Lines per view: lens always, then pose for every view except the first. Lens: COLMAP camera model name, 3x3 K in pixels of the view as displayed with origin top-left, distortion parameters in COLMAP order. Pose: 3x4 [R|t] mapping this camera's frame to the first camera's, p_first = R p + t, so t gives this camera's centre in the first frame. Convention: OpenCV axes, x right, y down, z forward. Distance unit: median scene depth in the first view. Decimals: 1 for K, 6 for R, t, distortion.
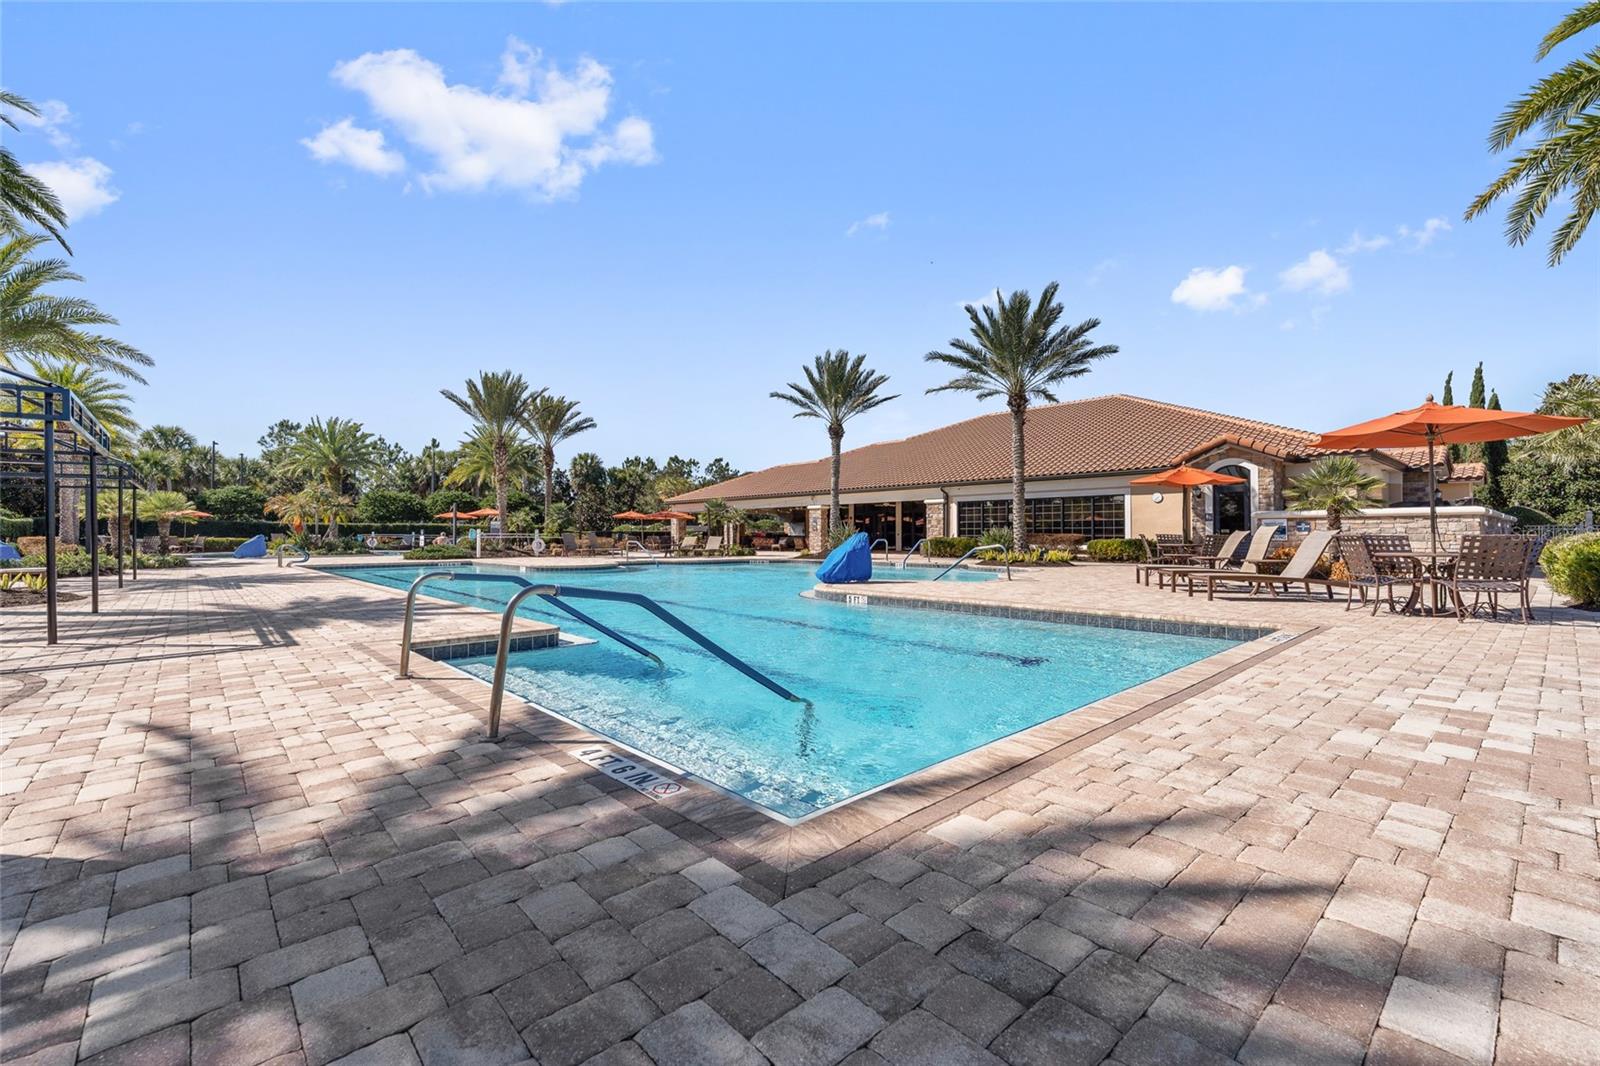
lens RADIAL K [[668.6, 0, 800.0], [0, 668.6, 533.0], [0, 0, 1]] dist [0.000140, -0.000003]
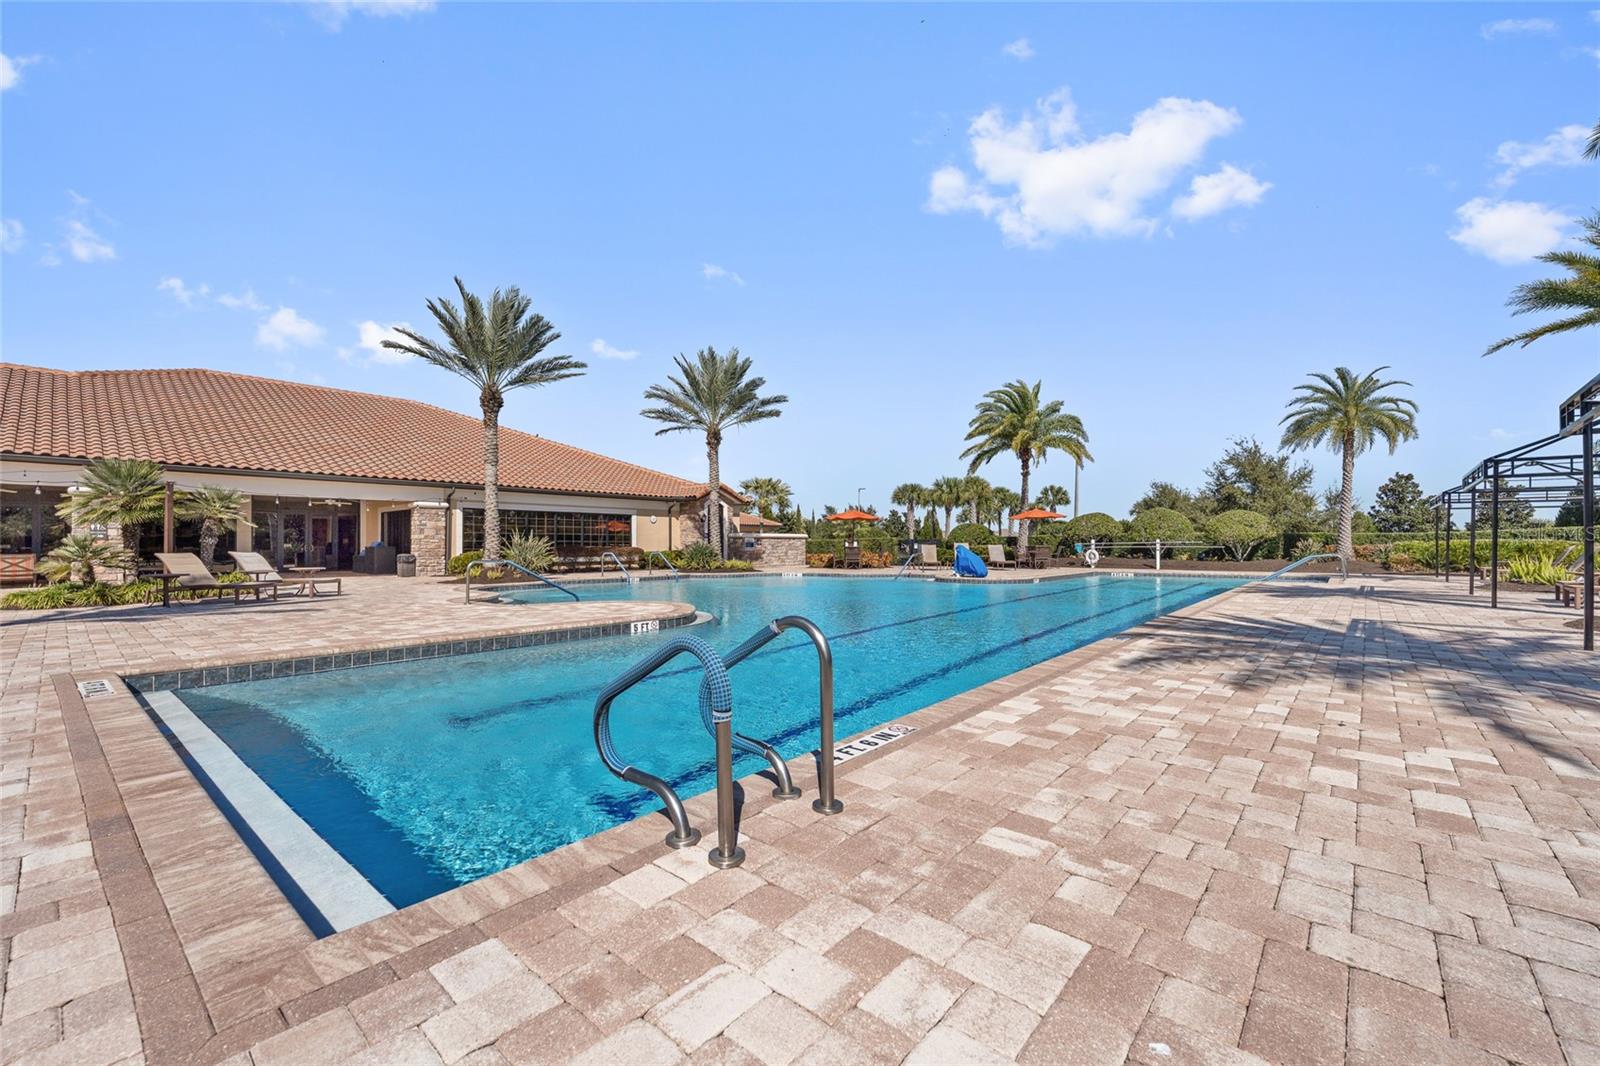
lens RADIAL K [[668.6, 0, 800.0], [0, 668.6, 533.0], [0, 0, 1]] dist [0.000140, -0.000003]
pose [[-0.120717, 0.020216, 0.992481, -0.676127], [-0.001547, 0.999788, -0.020553, -0.000737], [-0.992686, -0.004016, -0.120660, 0.762608]]
